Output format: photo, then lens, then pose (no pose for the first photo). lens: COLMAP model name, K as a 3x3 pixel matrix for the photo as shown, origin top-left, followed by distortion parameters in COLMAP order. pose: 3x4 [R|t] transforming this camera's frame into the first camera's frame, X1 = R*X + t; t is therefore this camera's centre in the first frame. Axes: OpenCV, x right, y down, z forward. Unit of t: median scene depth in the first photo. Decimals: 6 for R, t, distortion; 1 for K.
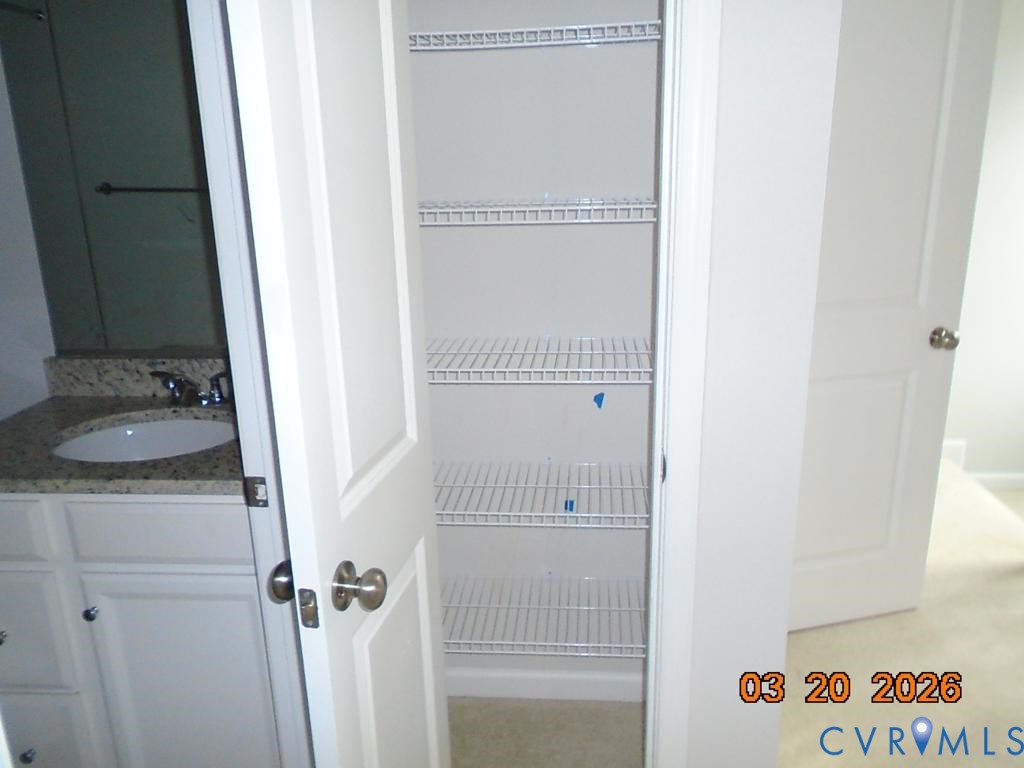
lens RADIAL K [[790.0, 0, 512.0], [0, 790.0, 390.3], [0, 0, 1]] dist [-0.002506, 0.008285]
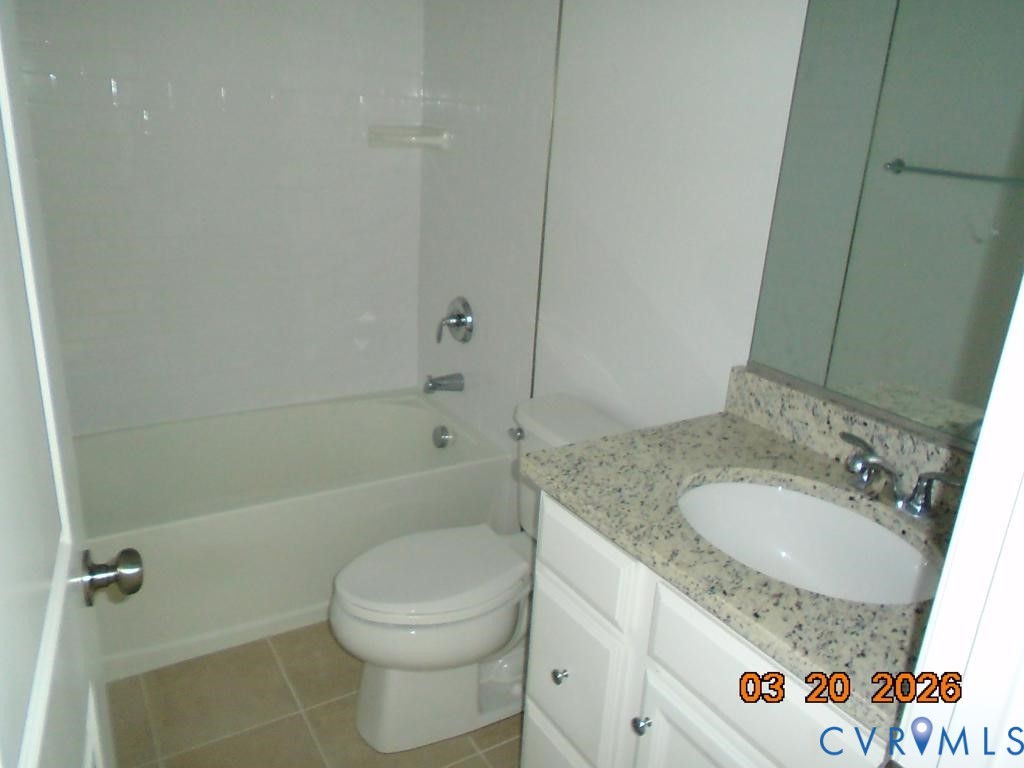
lens RADIAL K [[790.0, 0, 508.7], [0, 790.0, 383.8], [0, 0, 1]] dist [-0.002506, 0.008285]
pose [[0.598227, 0.313115, -0.737620, -0.120097], [-0.293246, 0.942190, 0.162124, -0.088990], [0.745742, 0.119317, 0.655463, 0.291347]]
